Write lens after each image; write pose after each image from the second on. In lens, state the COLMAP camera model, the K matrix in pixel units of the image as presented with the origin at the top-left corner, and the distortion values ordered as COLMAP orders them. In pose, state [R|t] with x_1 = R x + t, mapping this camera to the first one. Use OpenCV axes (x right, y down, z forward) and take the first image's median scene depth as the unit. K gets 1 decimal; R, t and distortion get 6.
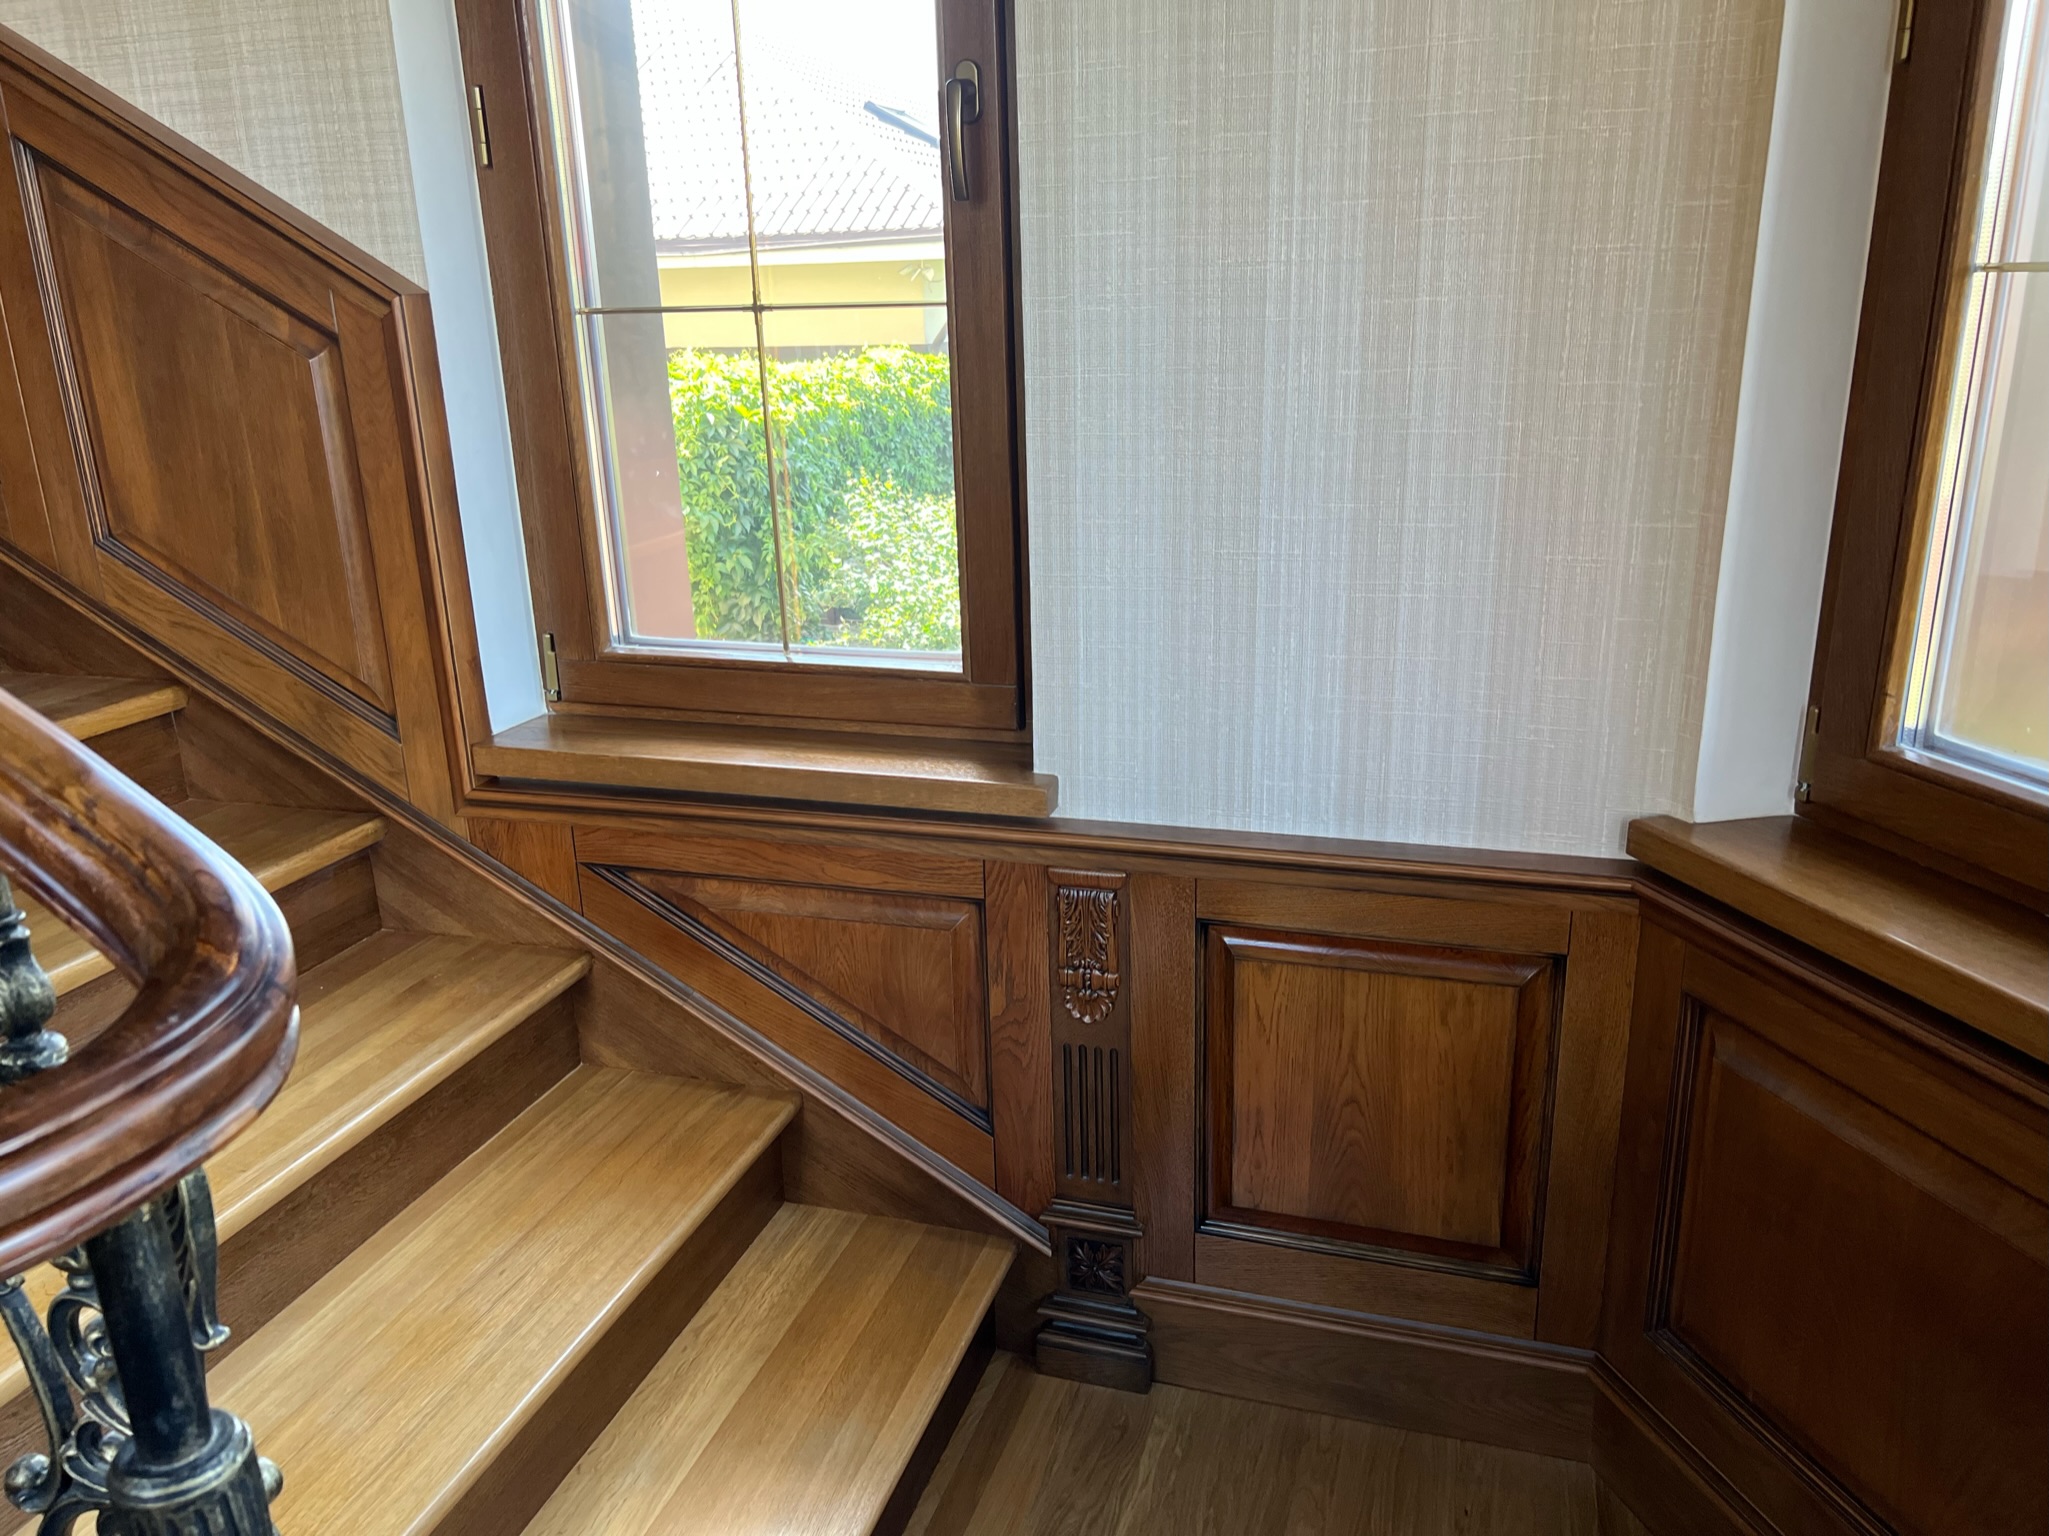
lens RADIAL K [[1536.6, 0, 1022.9], [0, 1536.6, 766.8], [0, 0, 1]] dist [0.049910, -0.056409]
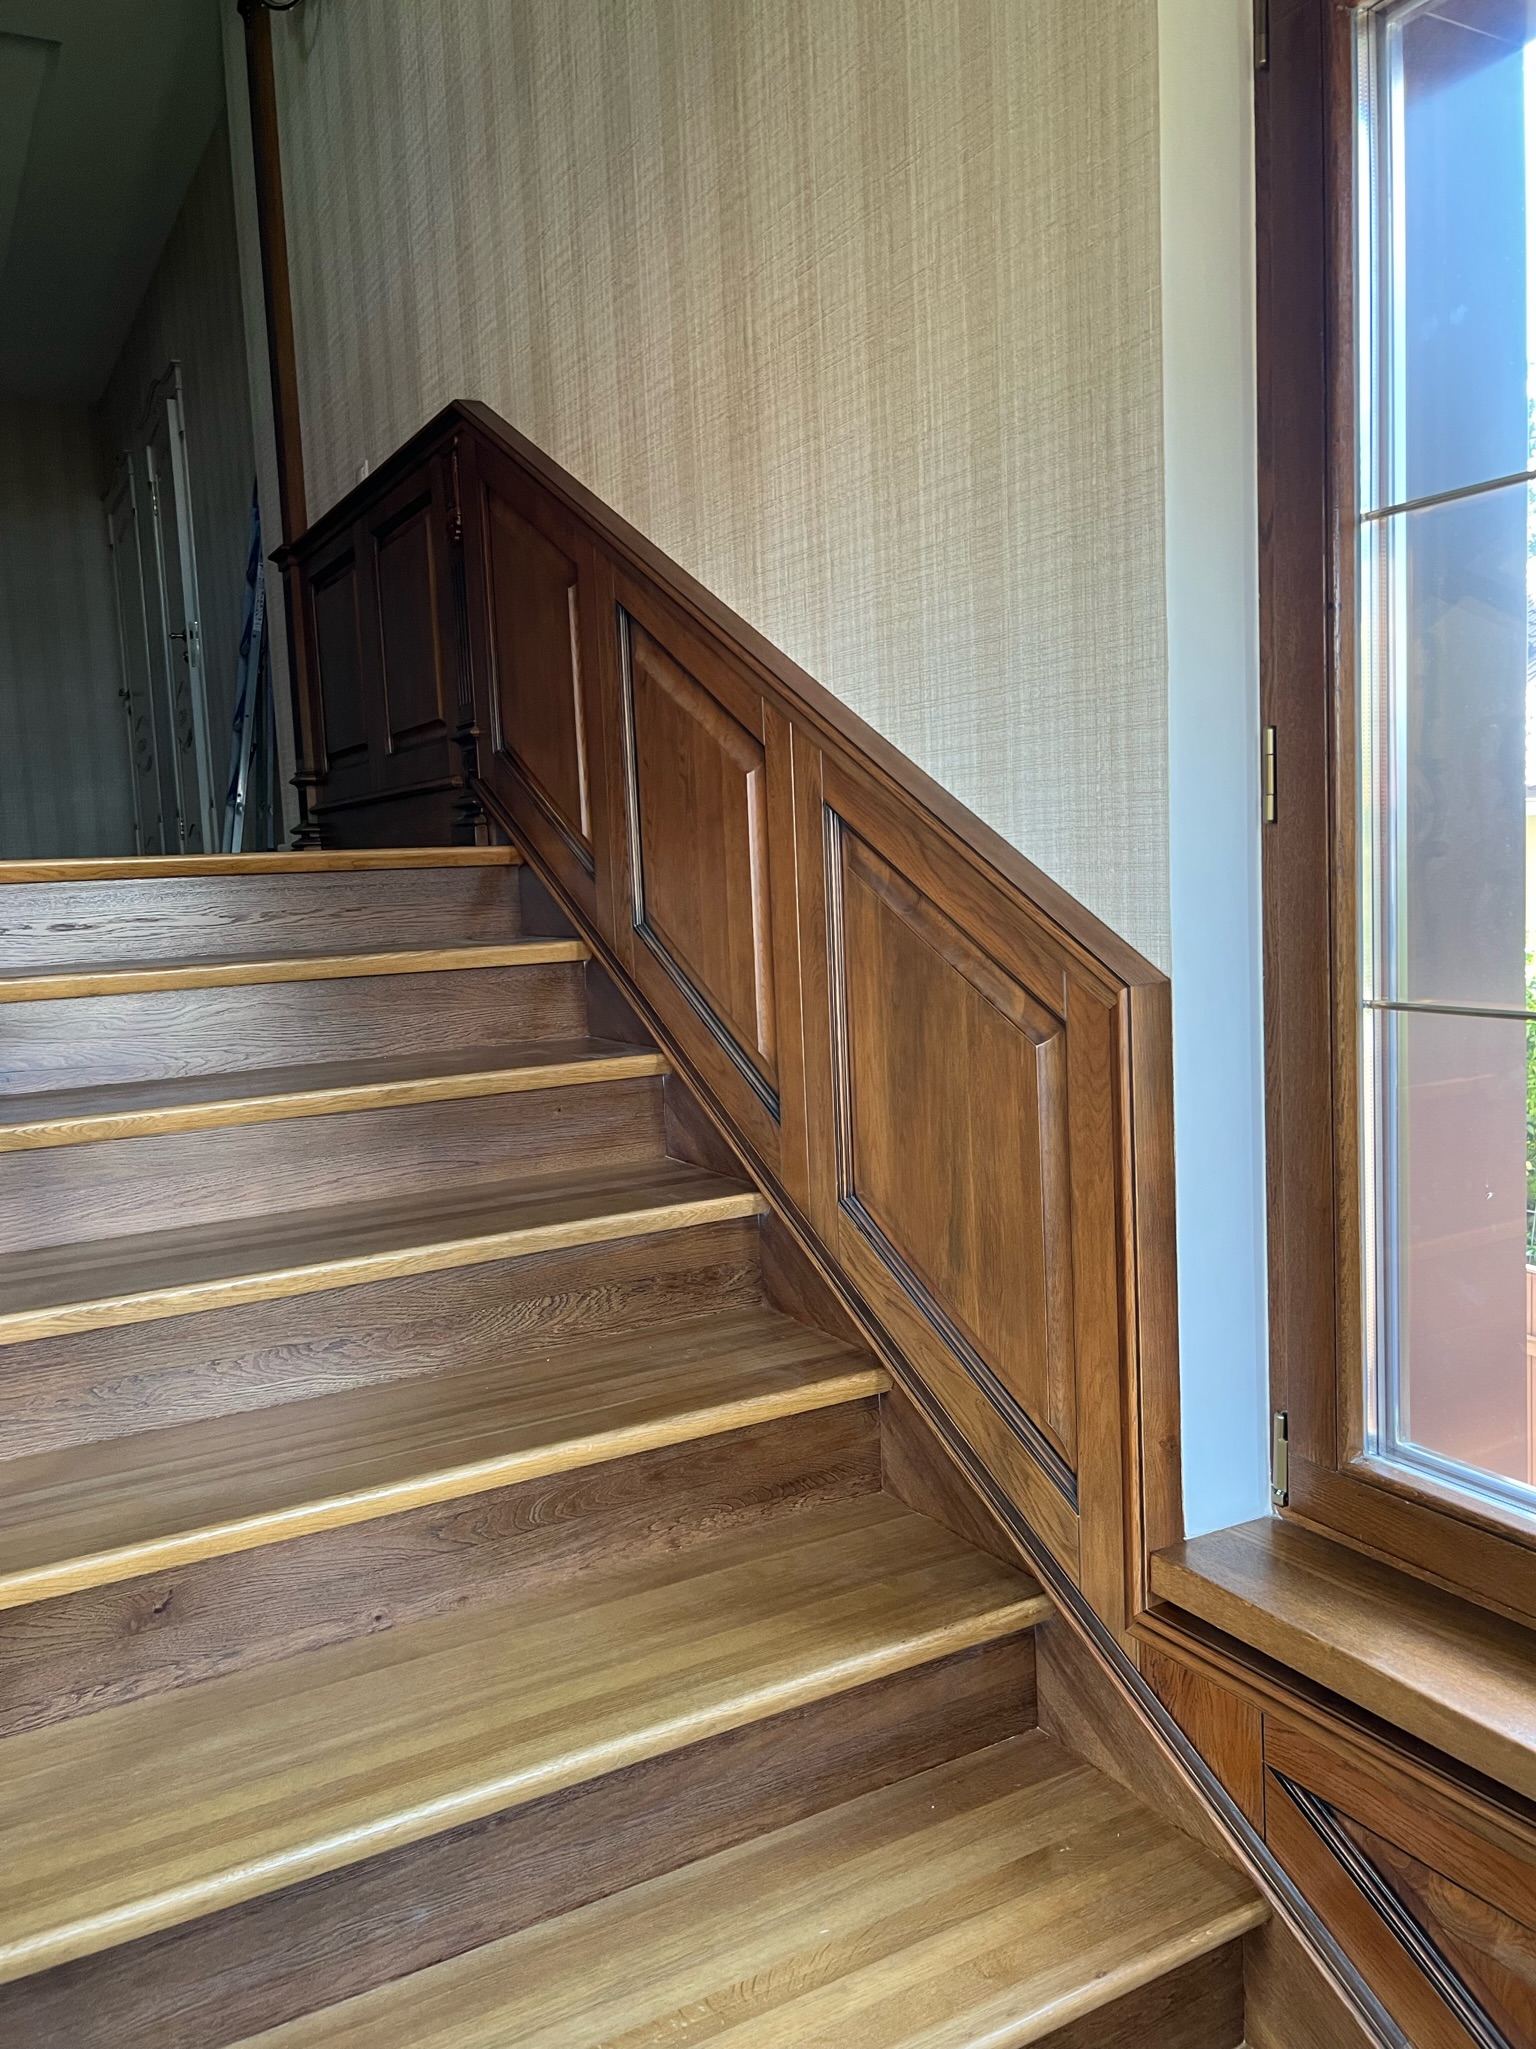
lens RADIAL K [[1539.8, 0, 765.9], [0, 1539.8, 994.4], [0, 0, 1]] dist [0.073127, -0.097112]
pose [[0.732081, 0.059614, -0.678605, 0.004037], [-0.192631, 0.973622, -0.122280, -0.150727], [0.653415, 0.220240, 0.724254, 0.271012]]
